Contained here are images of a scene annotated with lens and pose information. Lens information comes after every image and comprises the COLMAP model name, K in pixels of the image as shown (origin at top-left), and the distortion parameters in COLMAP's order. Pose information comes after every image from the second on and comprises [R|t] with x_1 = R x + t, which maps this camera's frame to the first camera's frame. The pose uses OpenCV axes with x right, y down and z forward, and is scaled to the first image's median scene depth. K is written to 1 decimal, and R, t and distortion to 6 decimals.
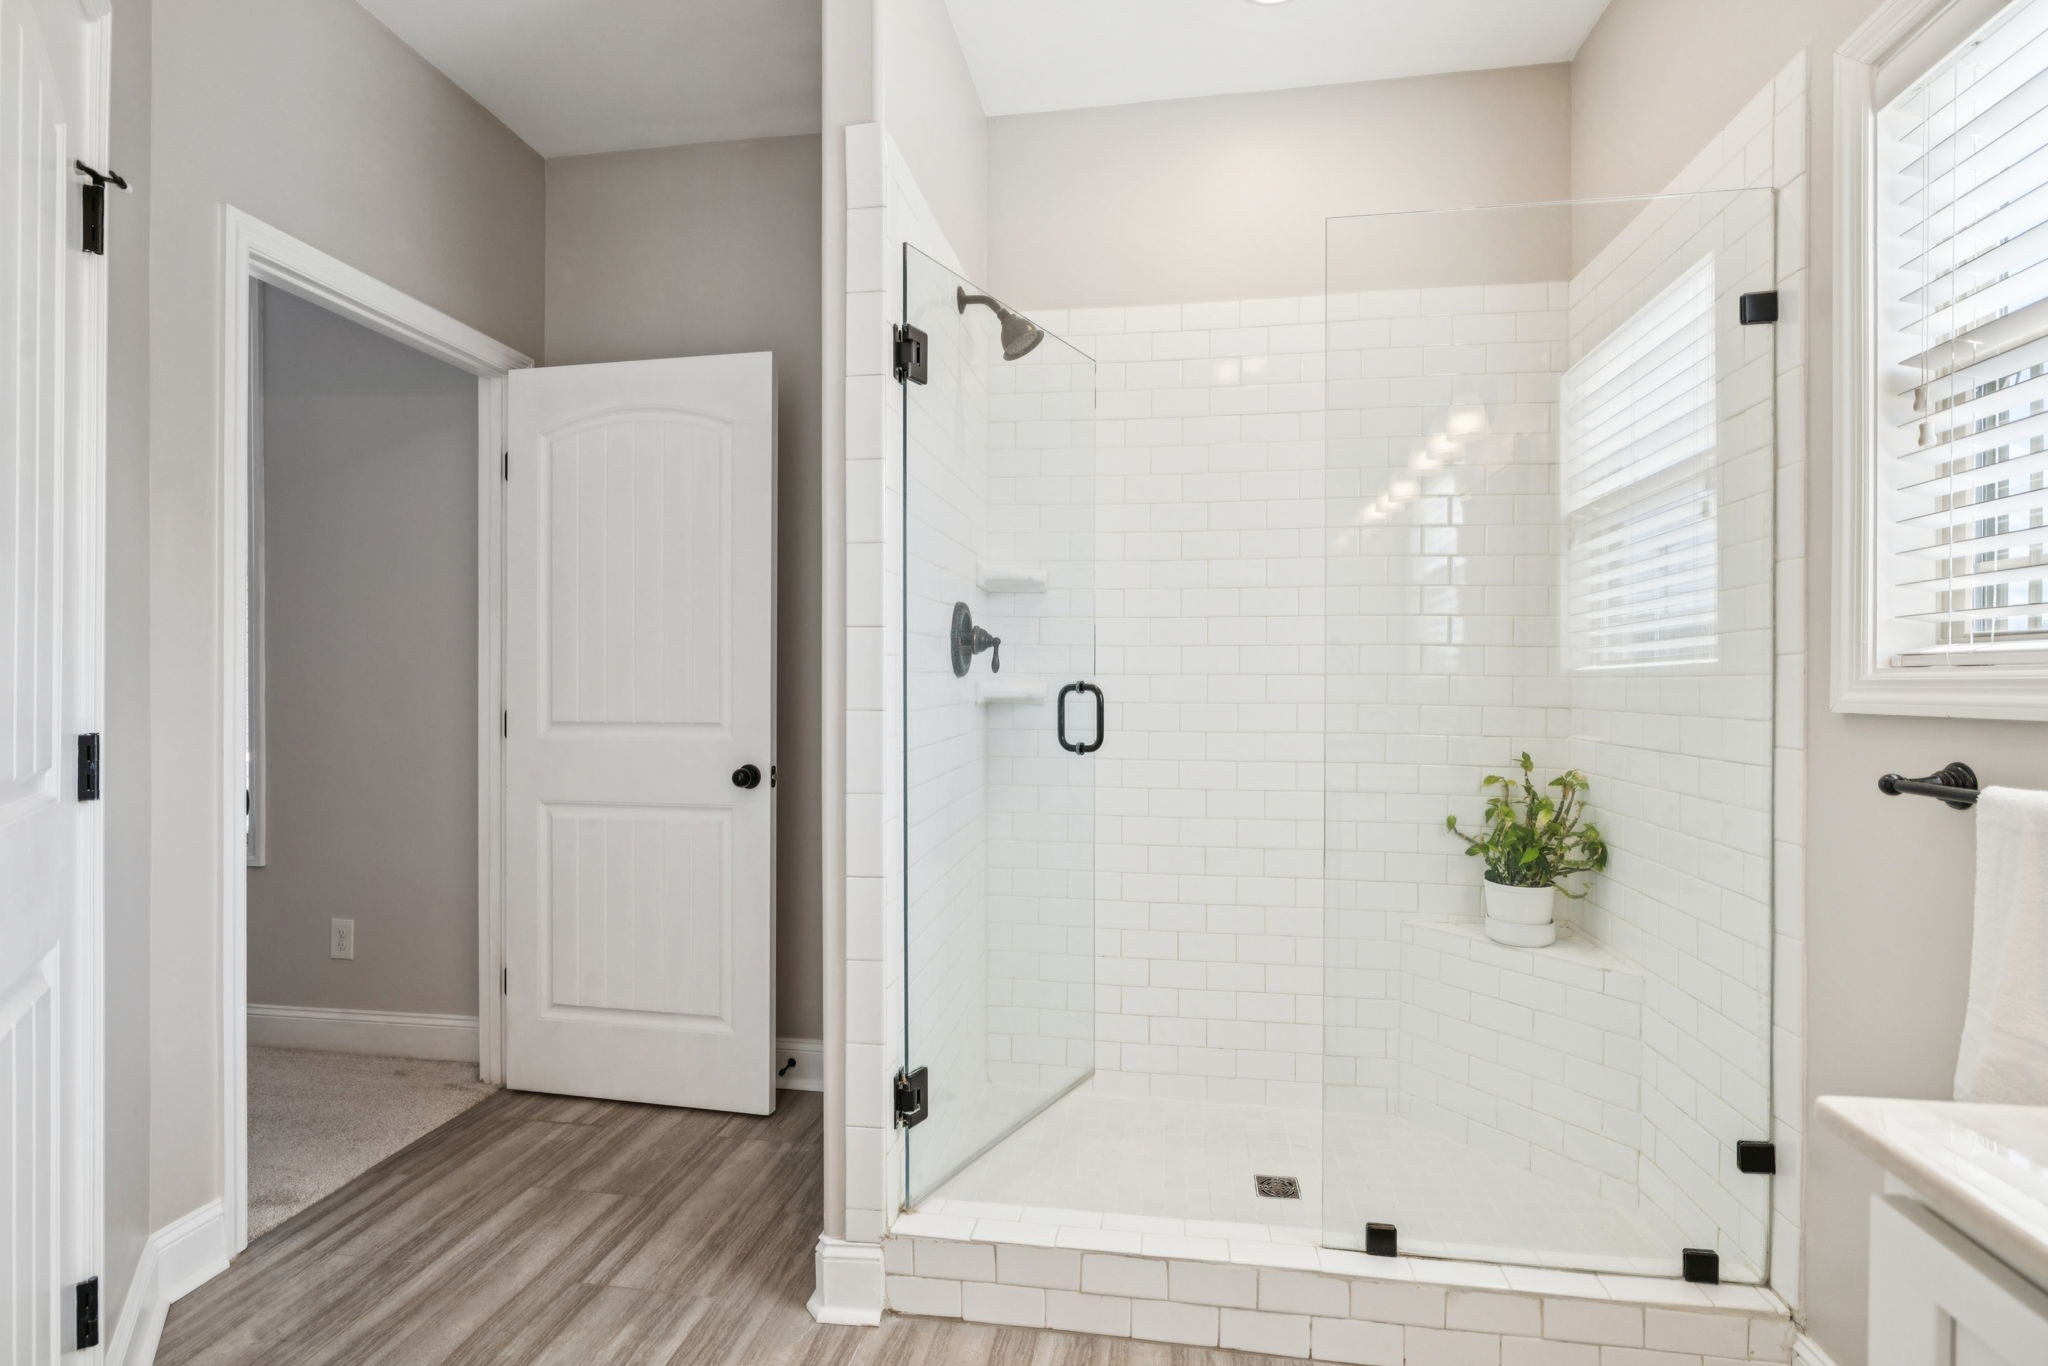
lens RADIAL K [[956.5, 0, 1020.6], [0, 956.5, 688.9], [0, 0, 1]] dist [0.002068, -0.000133]
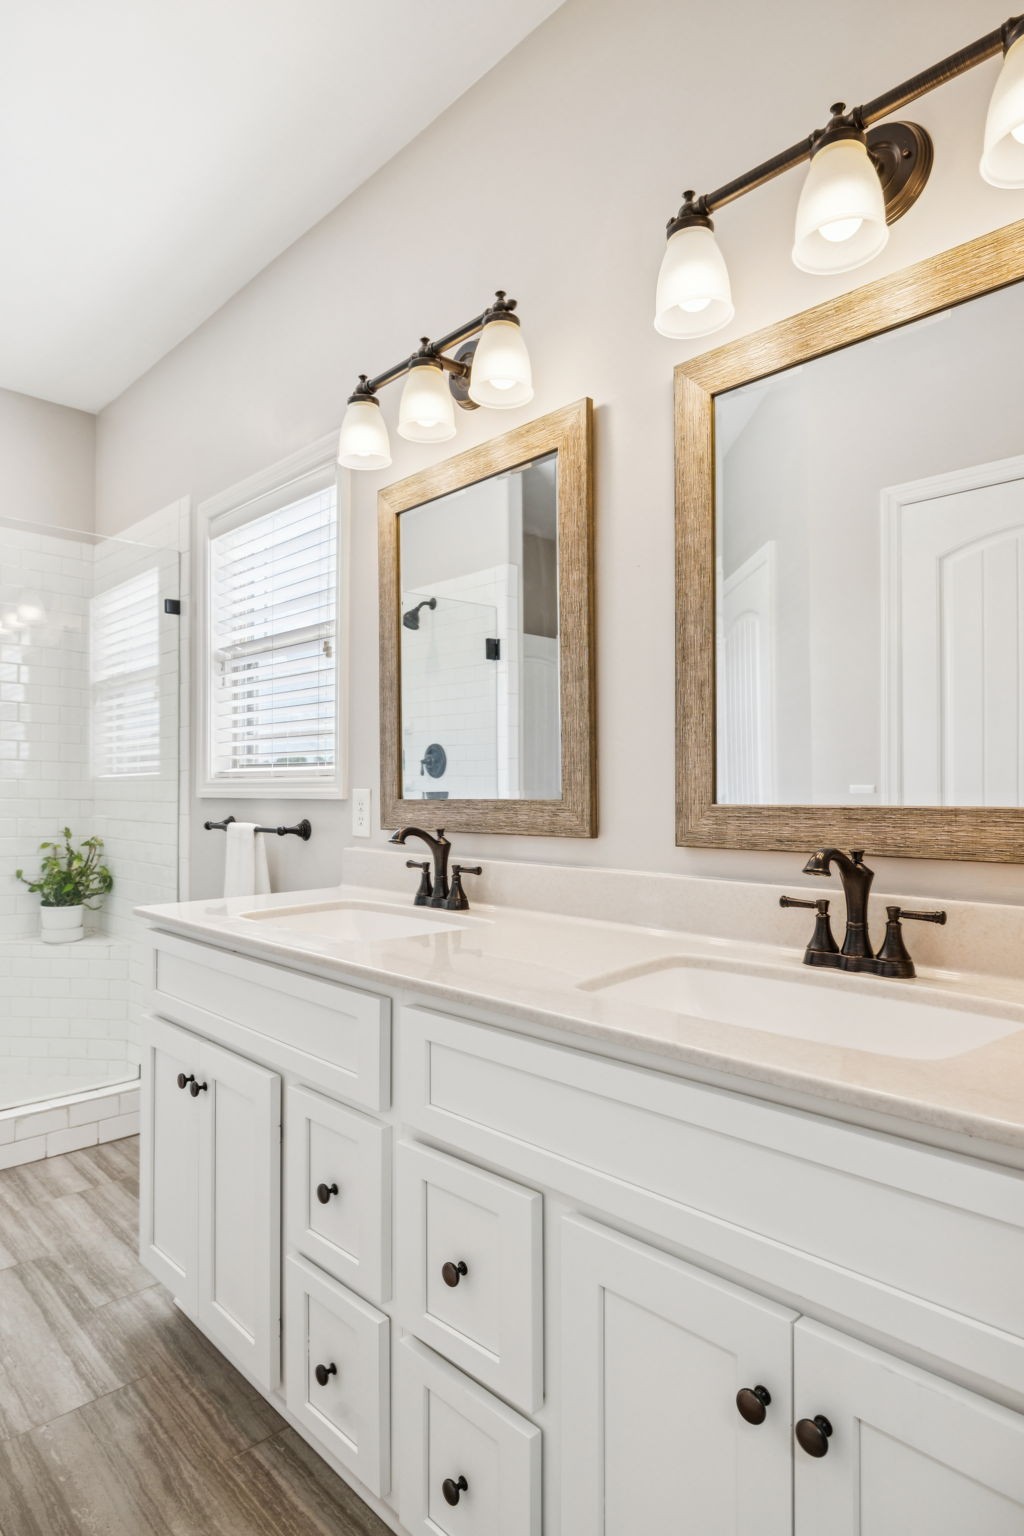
lens RADIAL K [[824.7, 0, 516.9], [0, 824.7, 792.9], [0, 0, 1]] dist [-0.006515, -0.001300]
pose [[0.571776, 0.001816, 0.820408, -0.196412], [-0.000258, 0.999998, -0.002034, 0.011057], [-0.820410, 0.000951, 0.571775, -0.457332]]
